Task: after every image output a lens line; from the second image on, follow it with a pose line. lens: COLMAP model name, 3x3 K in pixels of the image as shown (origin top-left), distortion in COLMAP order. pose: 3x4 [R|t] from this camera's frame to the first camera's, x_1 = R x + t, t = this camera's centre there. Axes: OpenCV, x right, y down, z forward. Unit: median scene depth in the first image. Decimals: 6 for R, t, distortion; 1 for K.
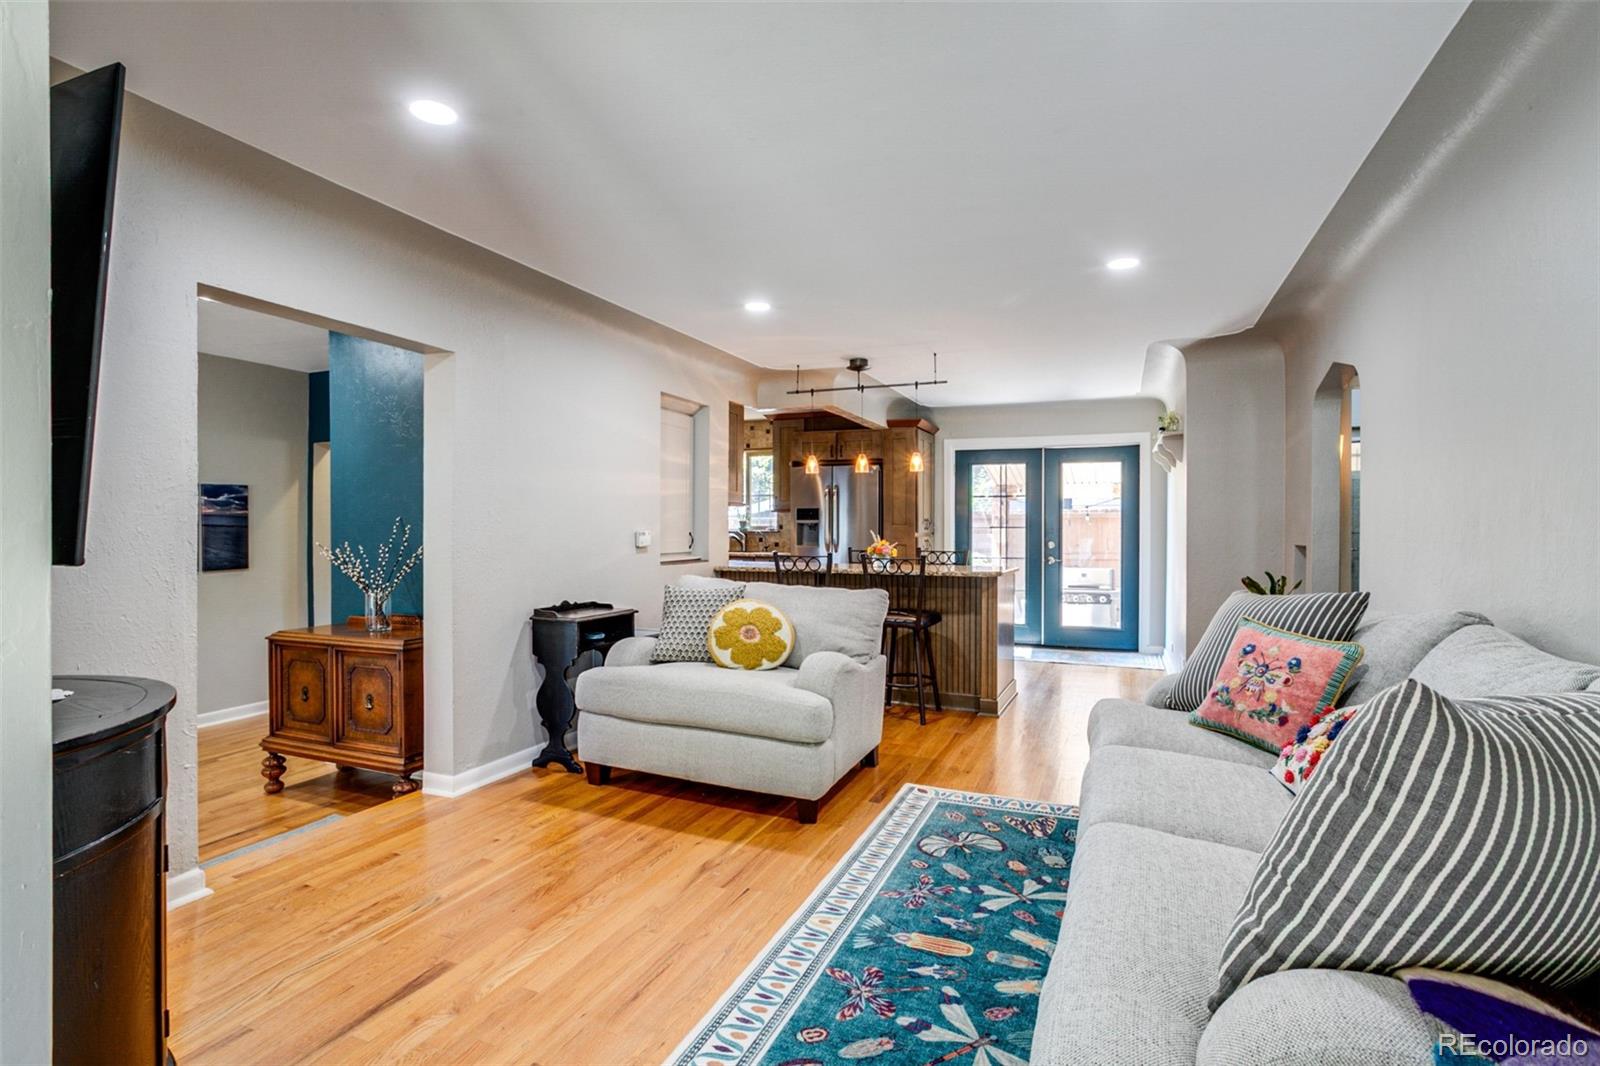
lens RADIAL K [[768.8, 0, 794.5], [0, 768.8, 528.6], [0, 0, 1]] dist [-0.061774, 0.037460]
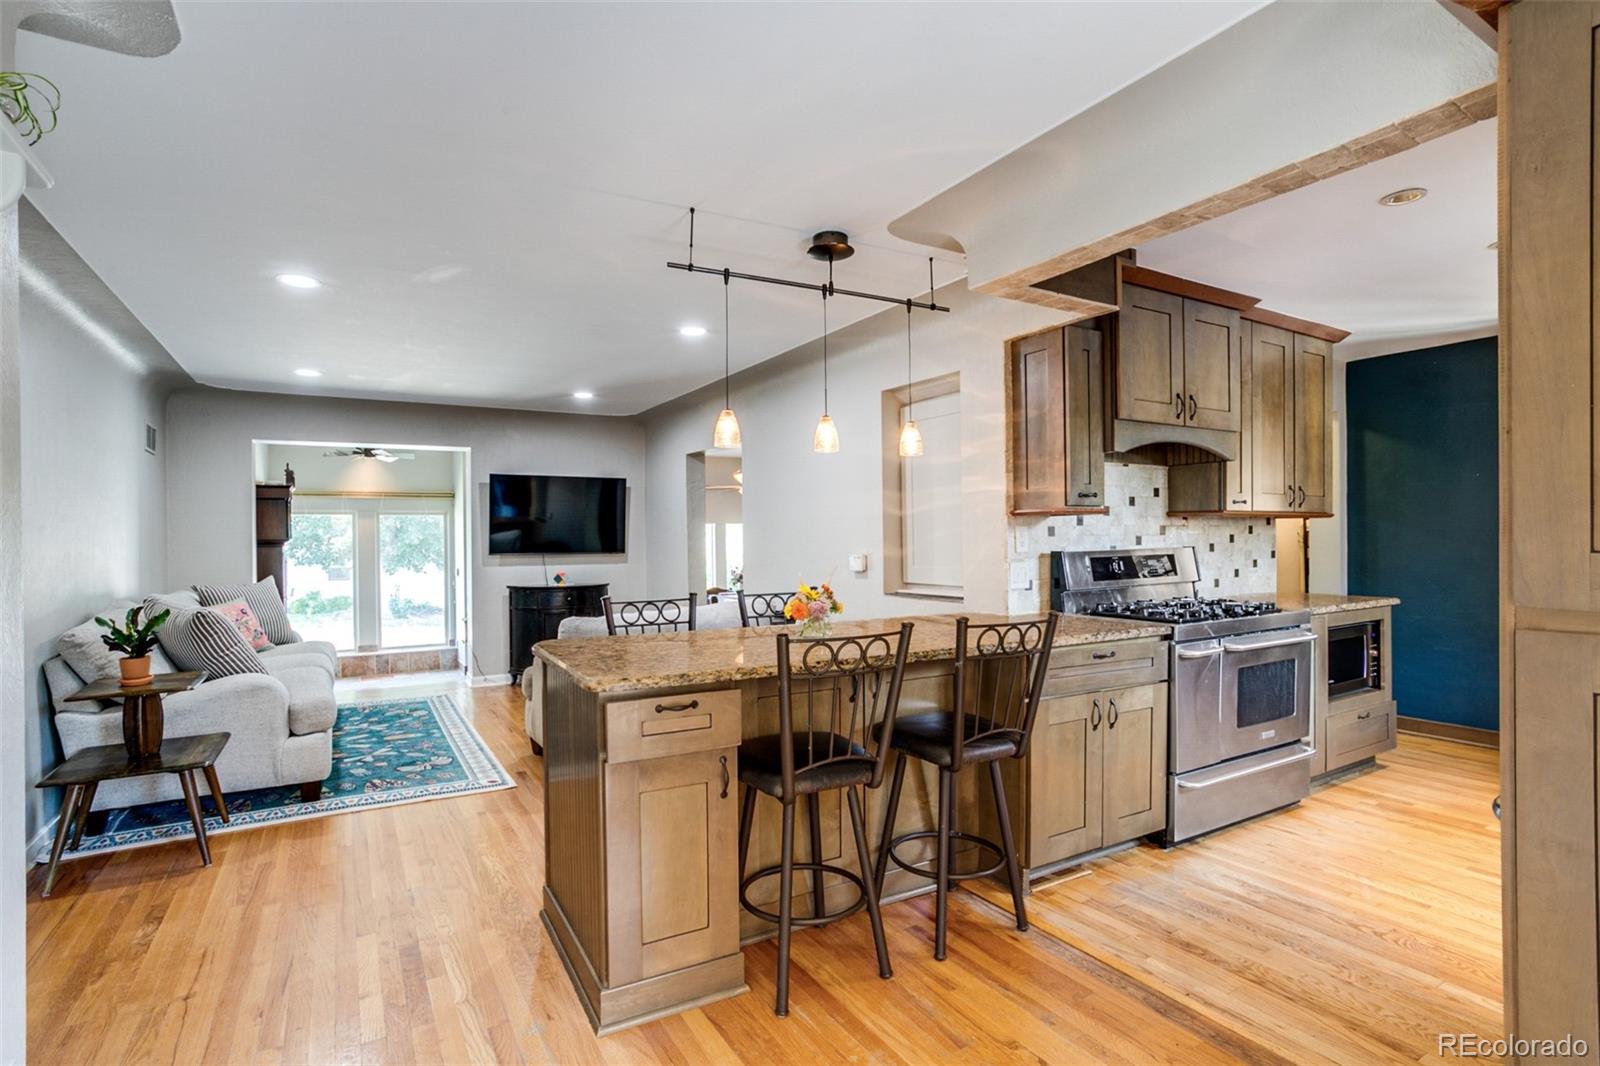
lens RADIAL K [[779.1, 0, 792.5], [0, 779.1, 538.5], [0, 0, 1]] dist [-0.061448, 0.038252]
pose [[-0.590216, 0.004824, -0.807231, 1.145625], [0.007597, 0.999971, 0.000422, -0.031757], [0.807210, -0.005883, -0.590235, 2.805955]]
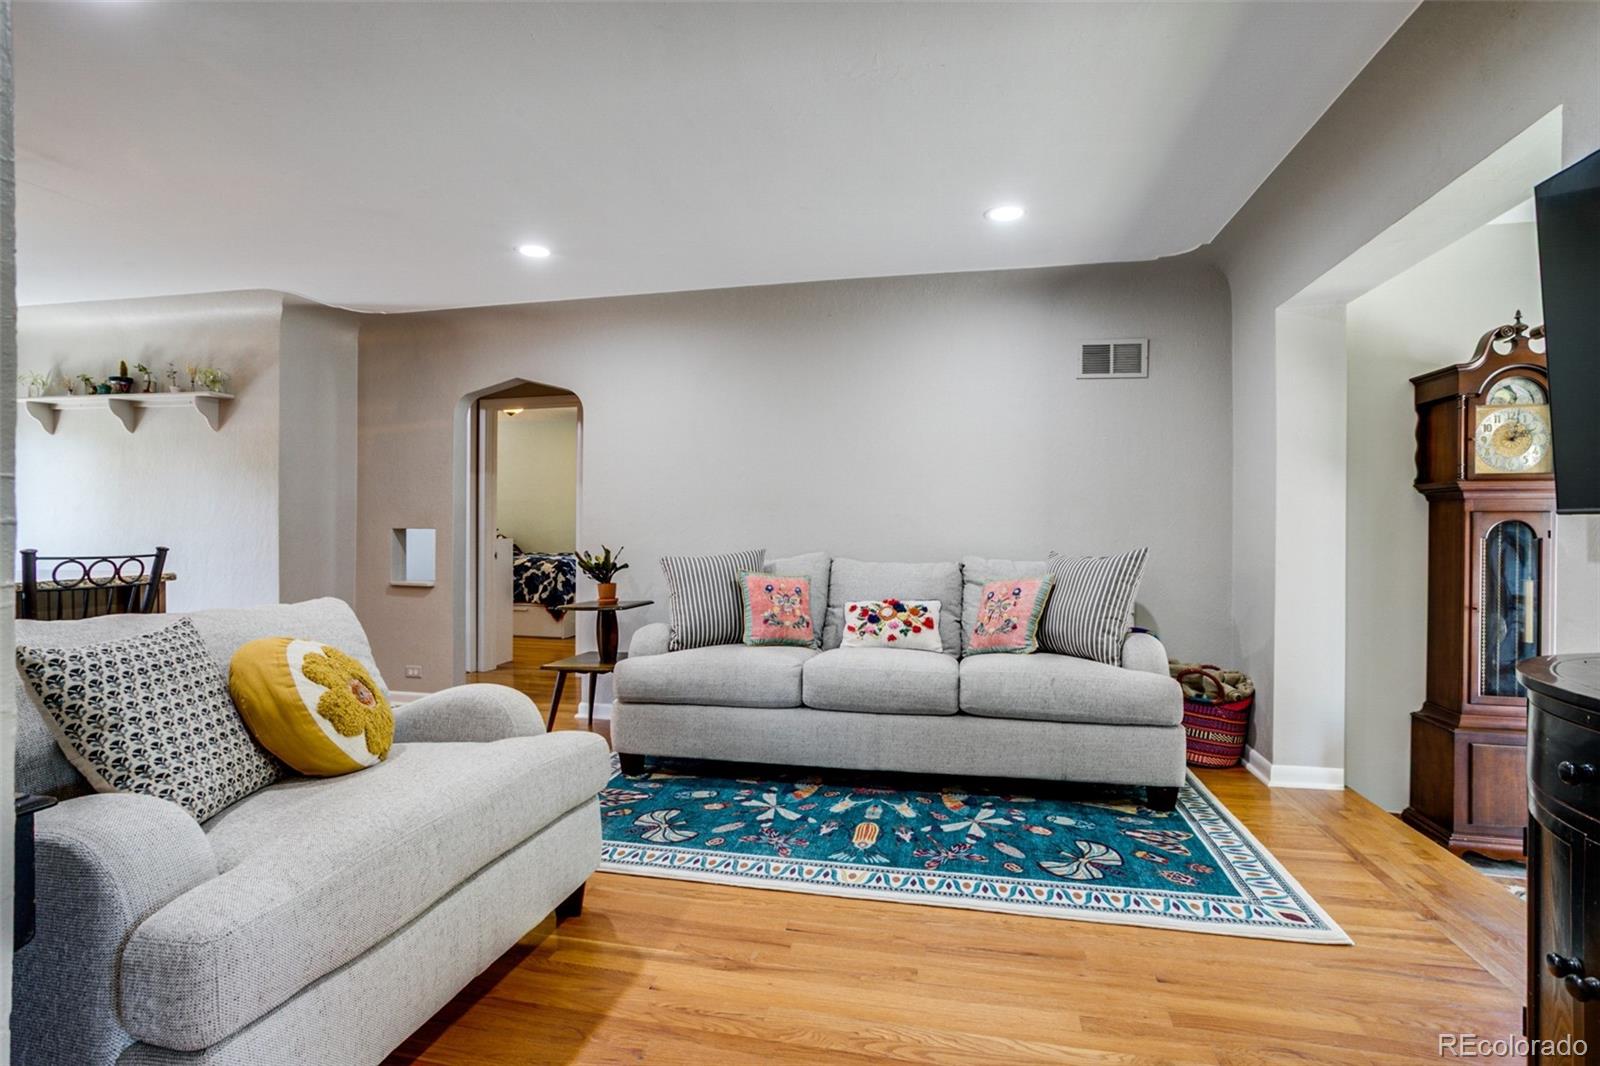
lens RADIAL K [[768.8, 0, 794.5], [0, 768.8, 528.6], [0, 0, 1]] dist [-0.061774, 0.037460]
pose [[-0.189763, -0.002054, 0.981828, -0.881855], [-0.002662, 0.999995, 0.001578, 0.031631], [-0.981826, -0.002314, -0.189768, 1.153001]]
